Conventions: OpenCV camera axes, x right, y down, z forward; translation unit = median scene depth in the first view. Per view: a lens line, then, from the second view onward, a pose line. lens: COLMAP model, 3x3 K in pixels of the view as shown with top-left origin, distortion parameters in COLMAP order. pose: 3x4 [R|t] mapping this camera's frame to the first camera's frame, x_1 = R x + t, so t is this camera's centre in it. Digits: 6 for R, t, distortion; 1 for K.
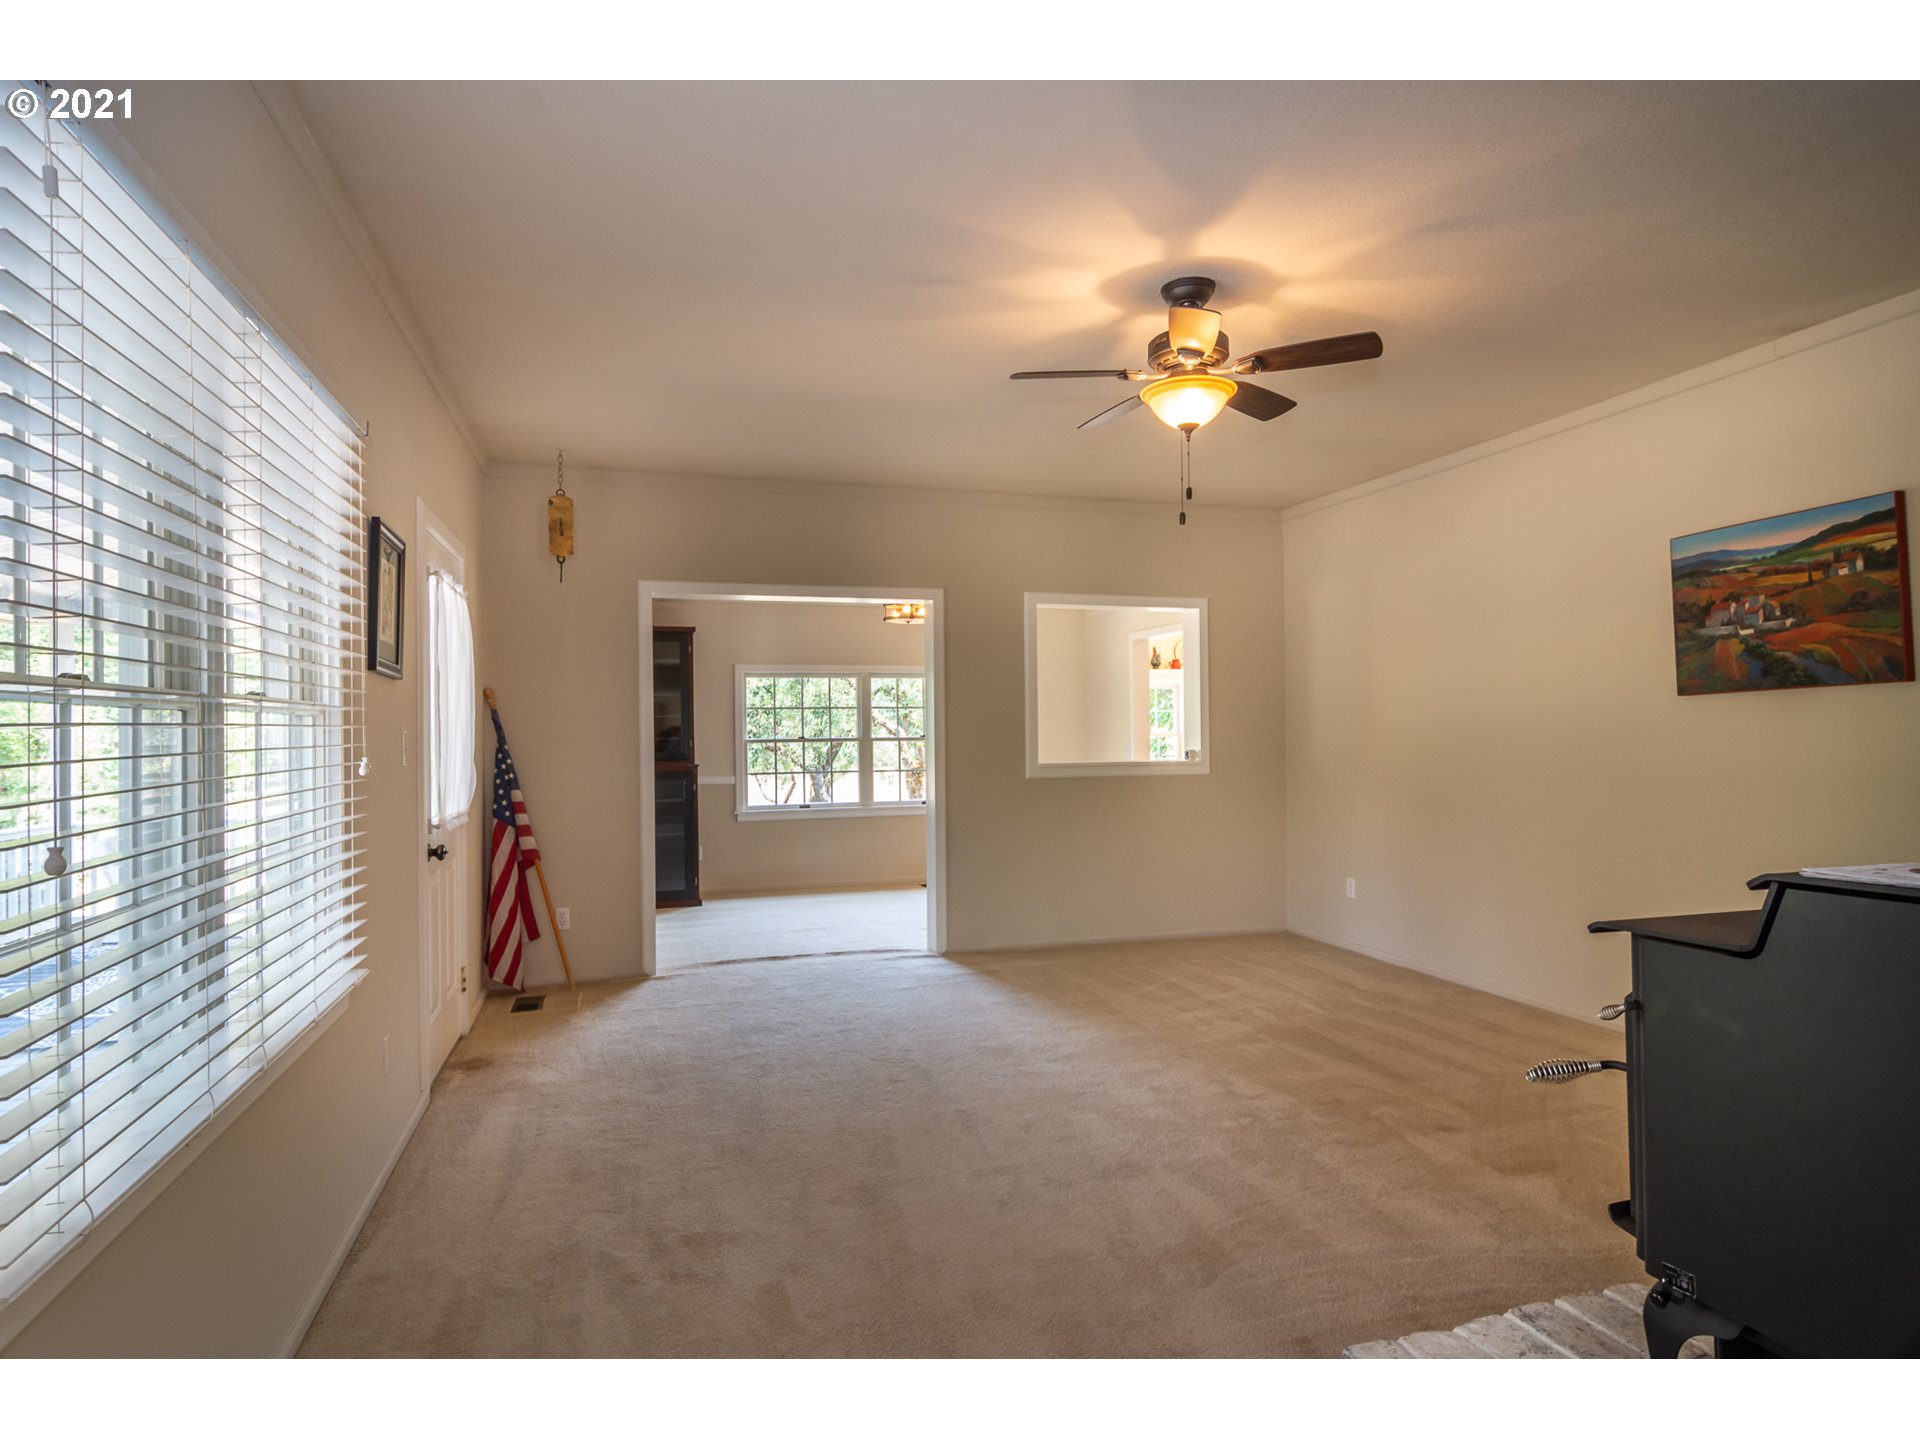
lens RADIAL K [[1027.4, 0, 949.7], [0, 1027.4, 715.8], [0, 0, 1]] dist [-0.004092, 0.002057]
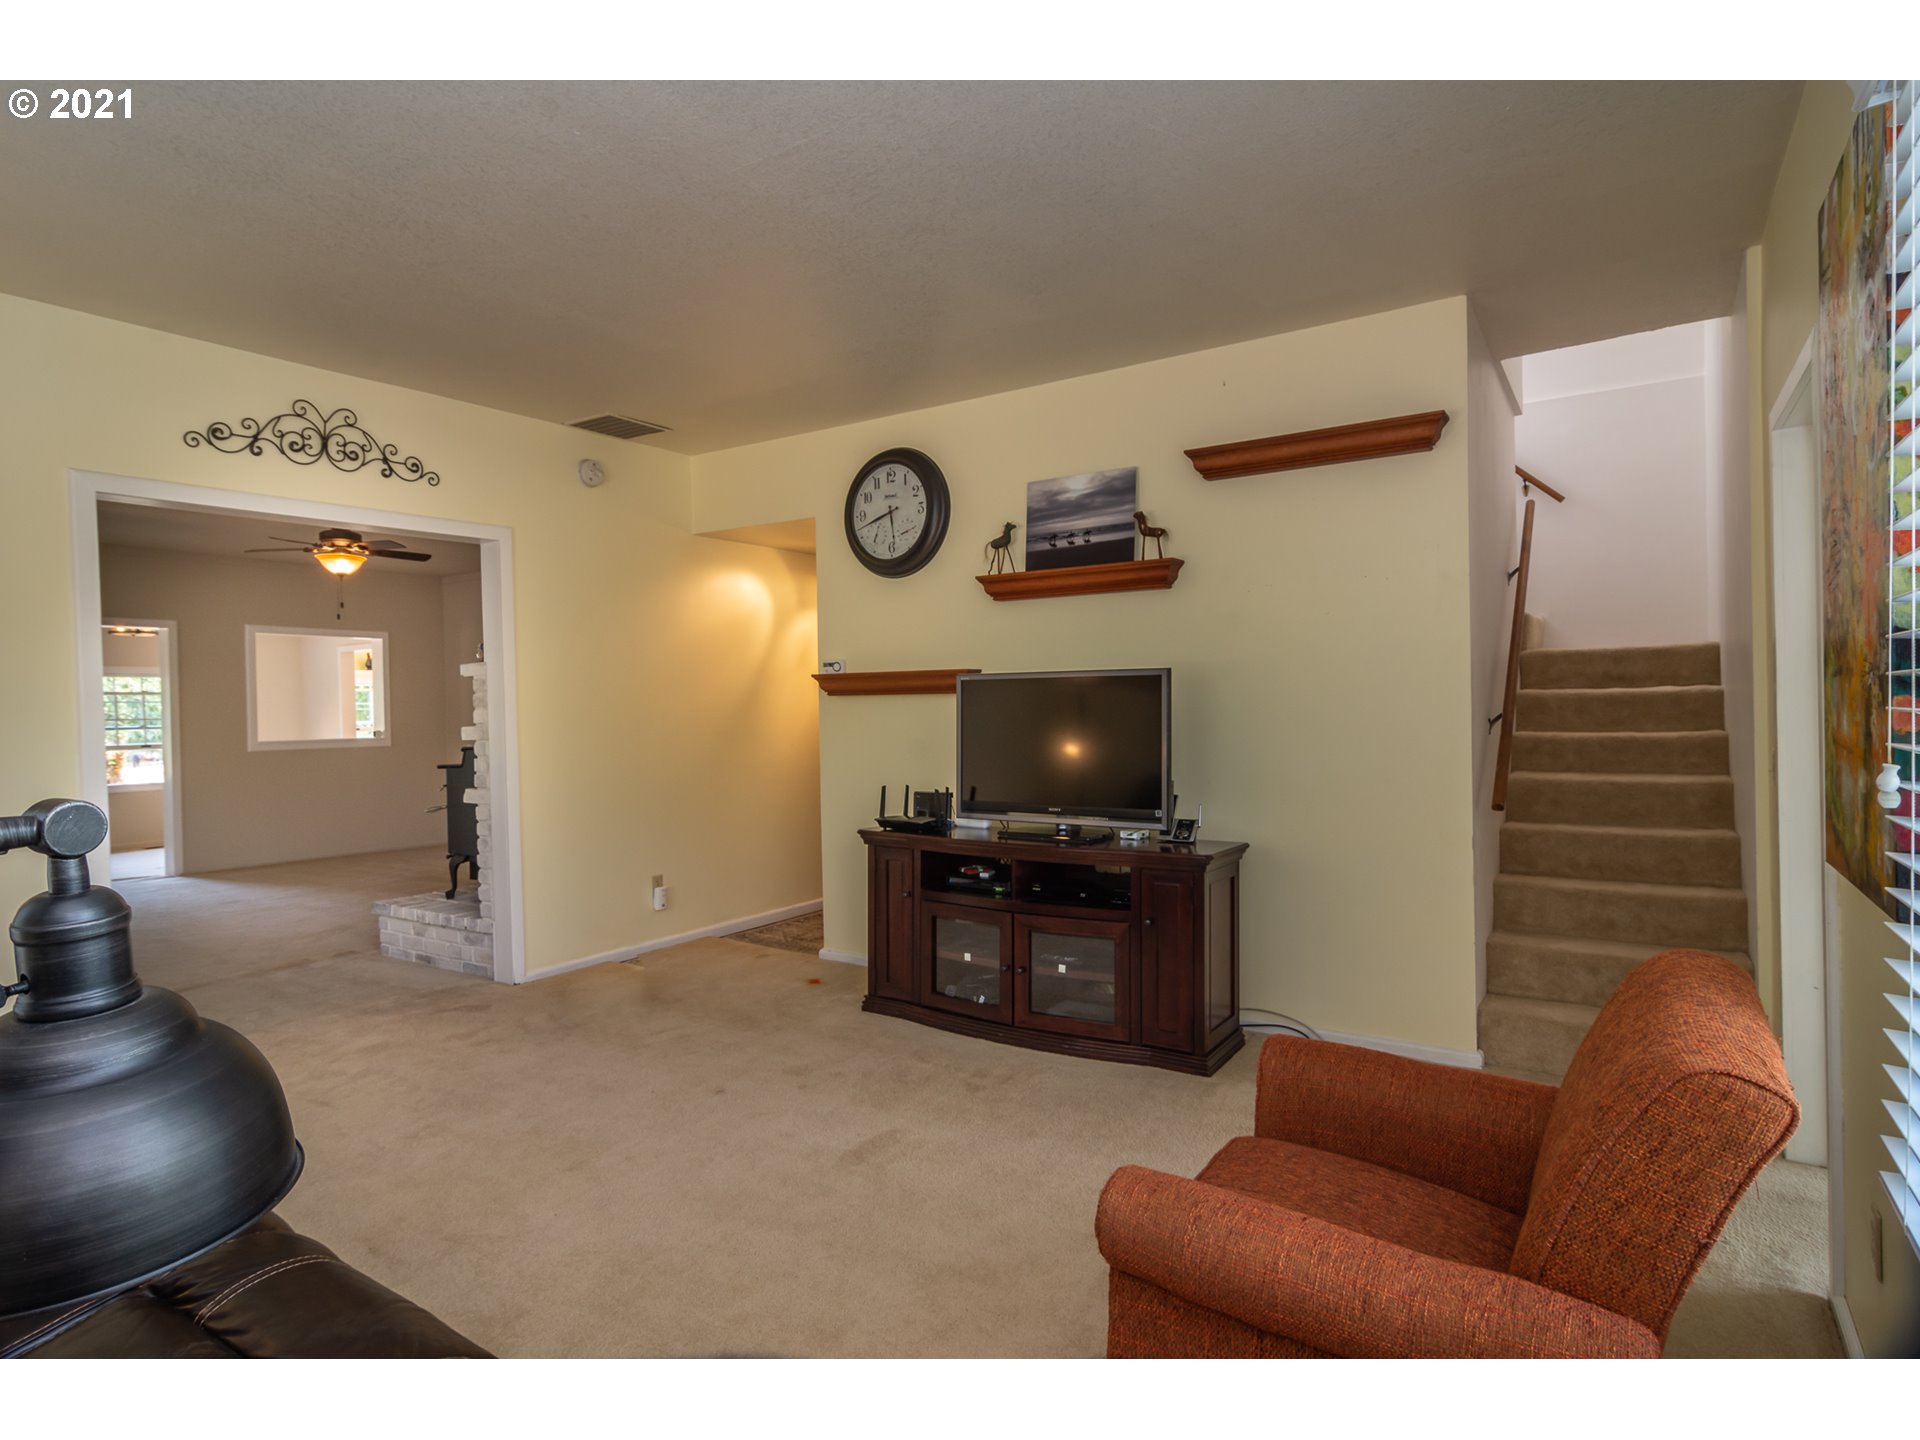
lens RADIAL K [[1027.4, 0, 949.7], [0, 1027.4, 715.8], [0, 0, 1]] dist [-0.004092, 0.002057]
pose [[0.777647, -0.011867, 0.628589, -0.066846], [0.004416, 0.999900, 0.013414, -0.006082], [-0.628685, -0.007655, 0.777622, -0.766294]]
